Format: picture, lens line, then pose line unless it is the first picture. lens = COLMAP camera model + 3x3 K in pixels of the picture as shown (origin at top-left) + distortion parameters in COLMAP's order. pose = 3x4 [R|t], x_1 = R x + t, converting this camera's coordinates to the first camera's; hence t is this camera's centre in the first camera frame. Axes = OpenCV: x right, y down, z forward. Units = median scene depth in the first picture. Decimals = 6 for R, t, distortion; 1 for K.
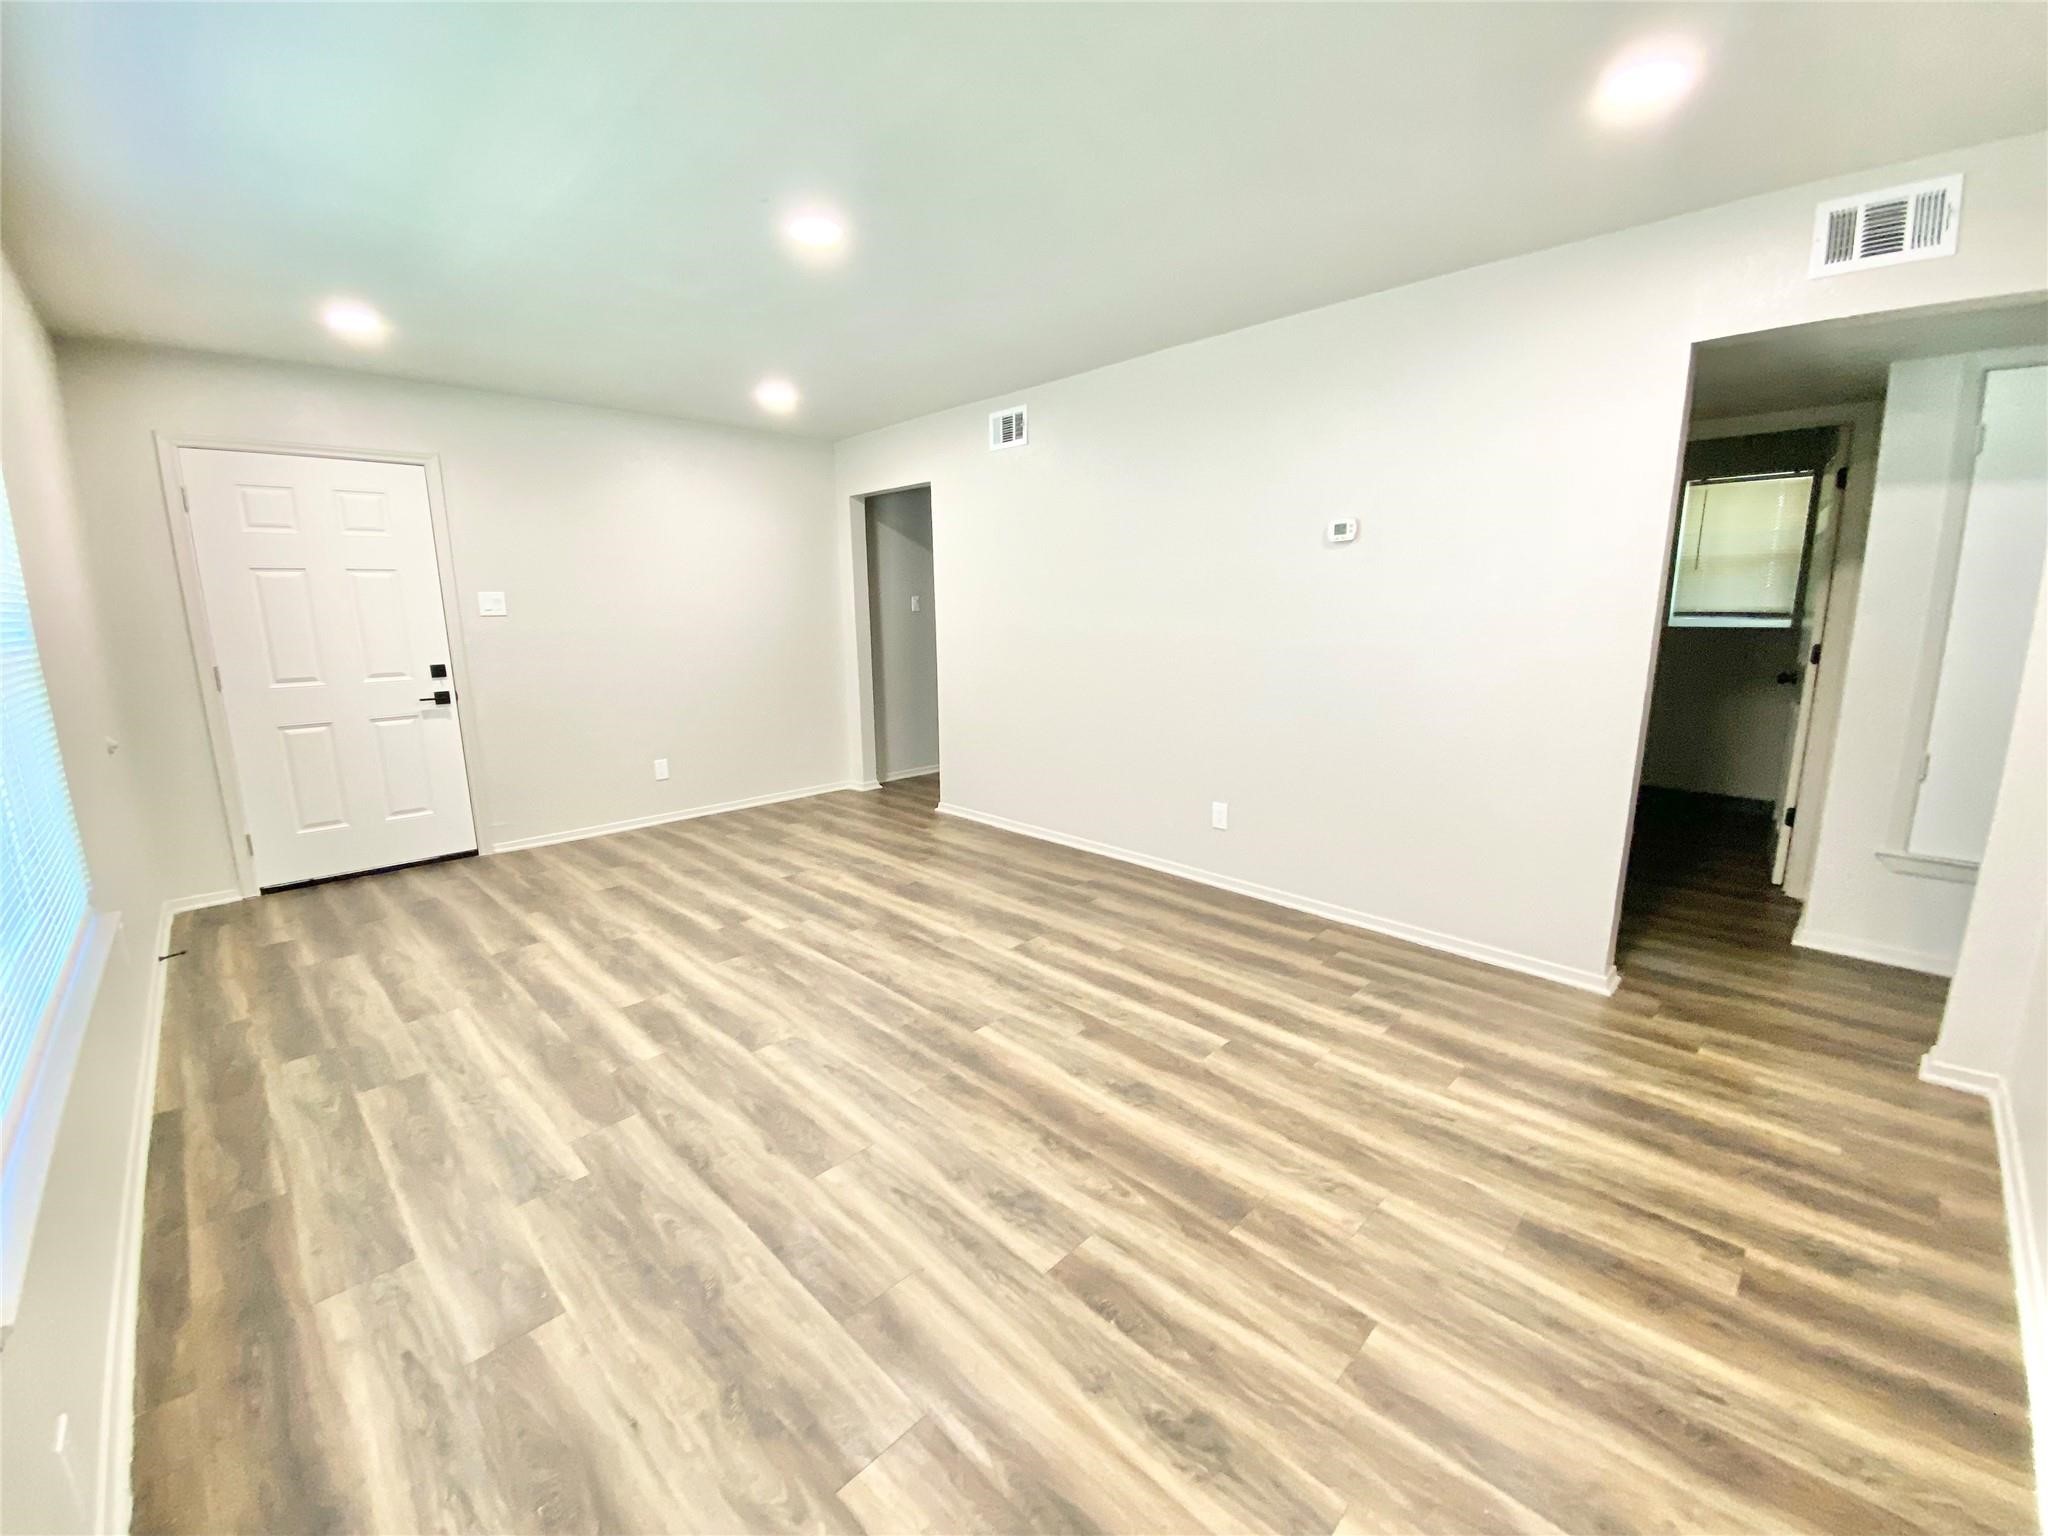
lens RADIAL K [[852.3, 0, 1024.0], [0, 852.3, 768.0], [0, 0, 1]] dist [0.000856, -0.000156]
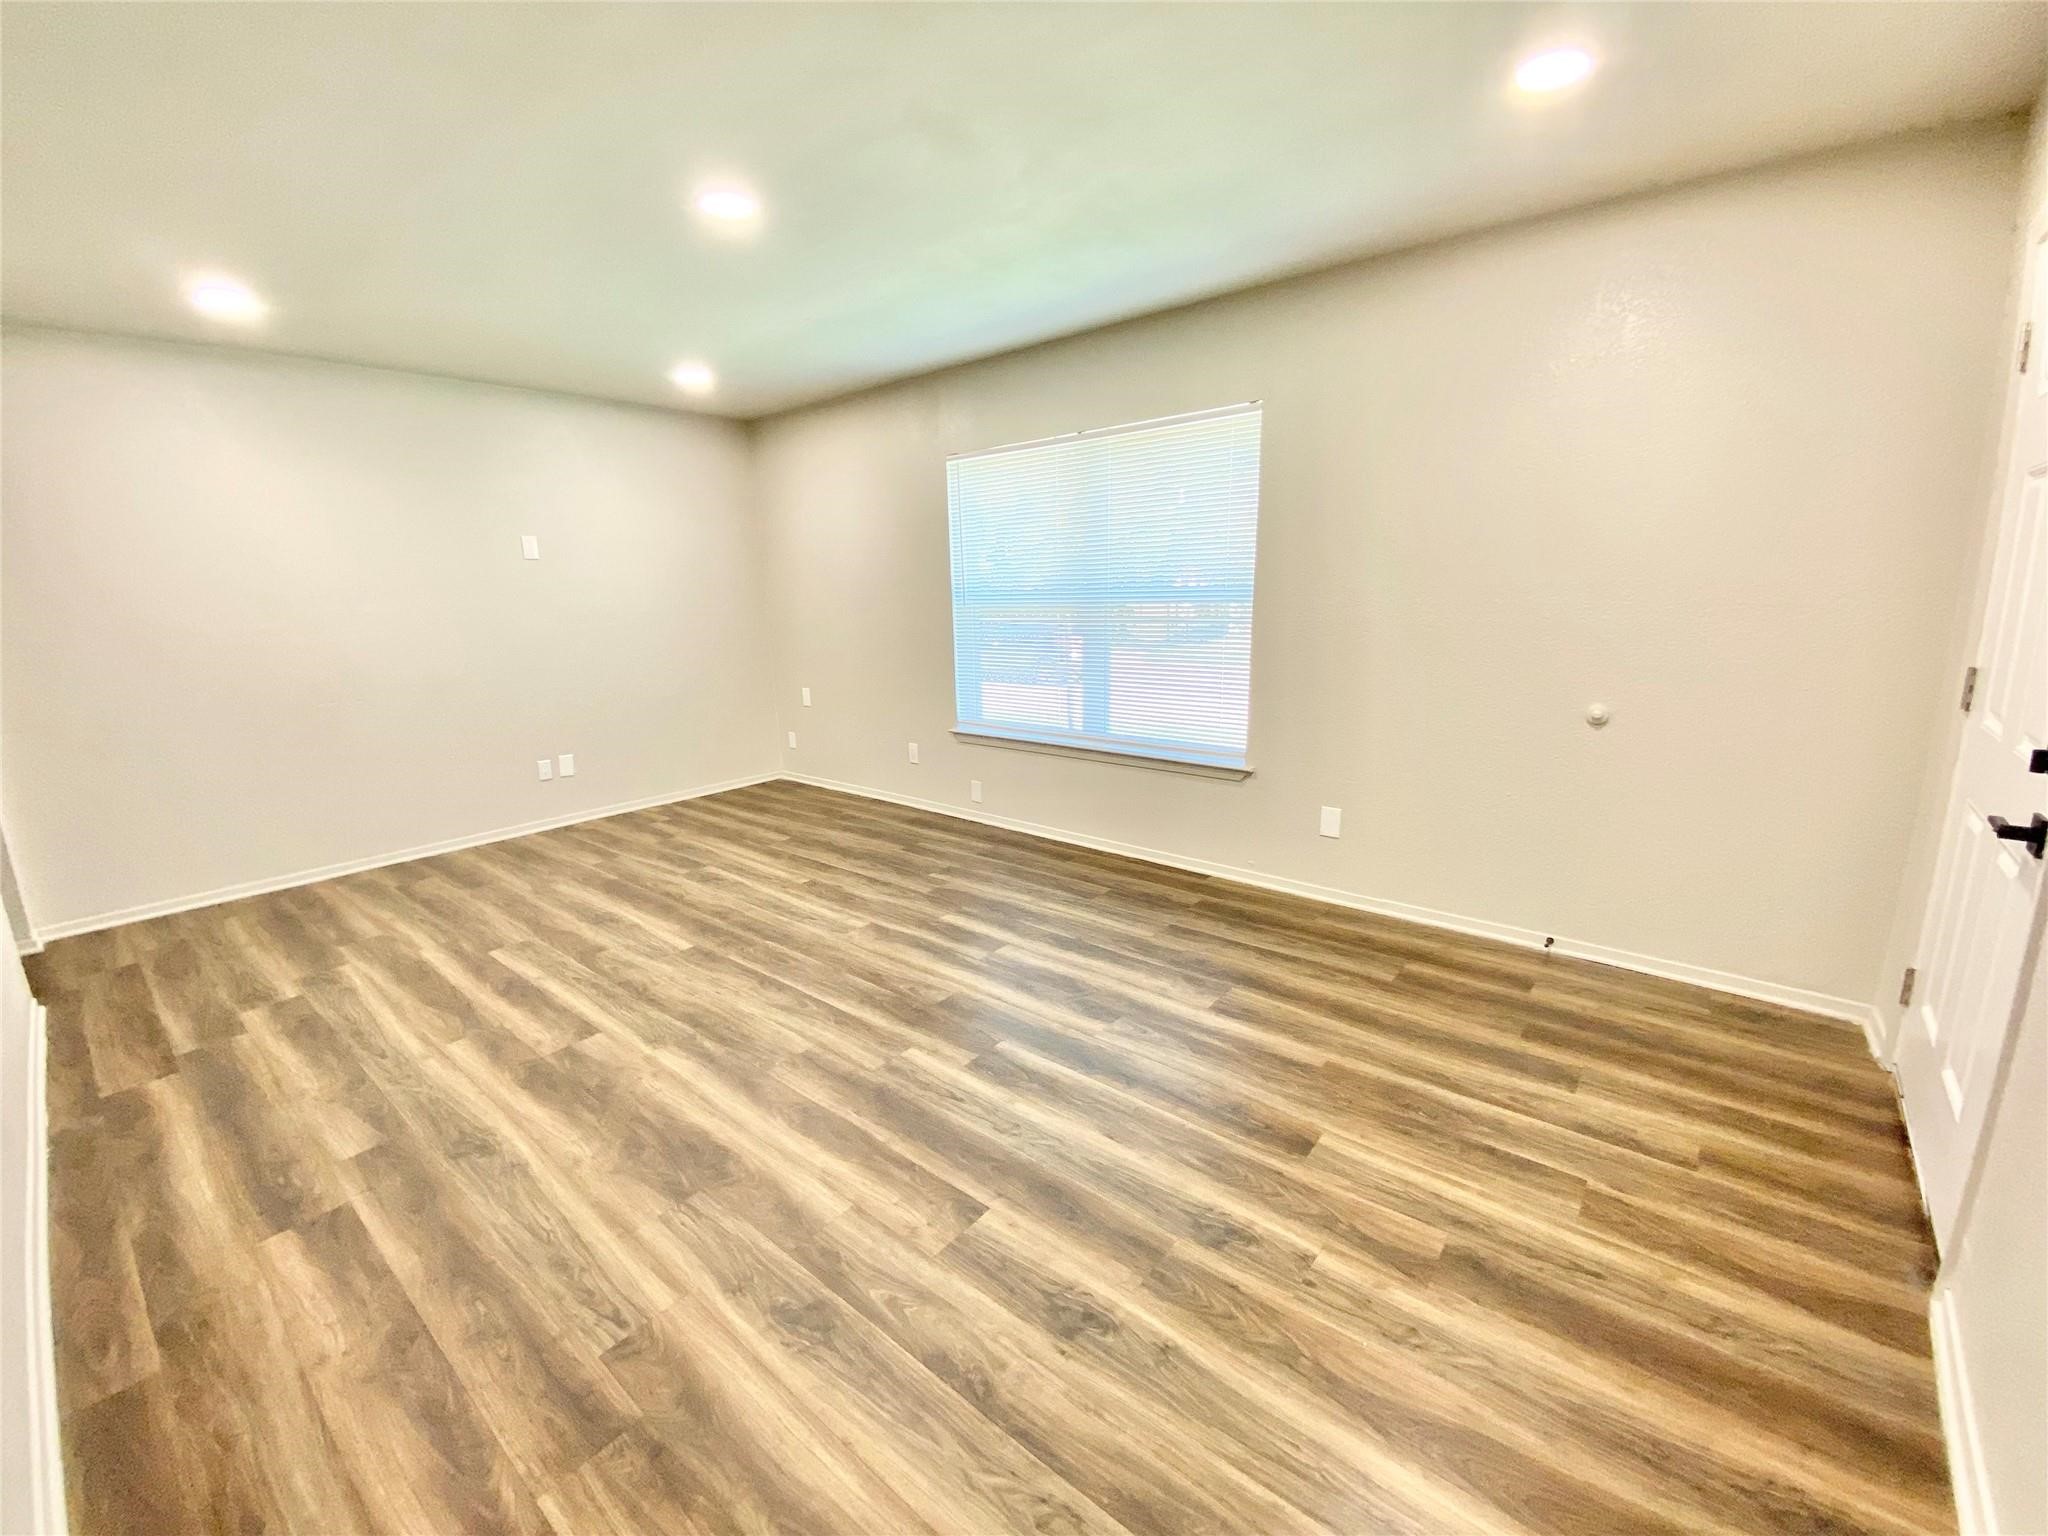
lens RADIAL K [[824.9, 0, 1024.0], [0, 824.9, 768.0], [0, 0, 1]] dist [-0.043407, -0.000071]
pose [[-0.994707, 0.041405, -0.094039, -0.390043], [0.000763, 0.918163, 0.396201, -0.349028], [0.102748, 0.394033, -0.913335, 1.848446]]
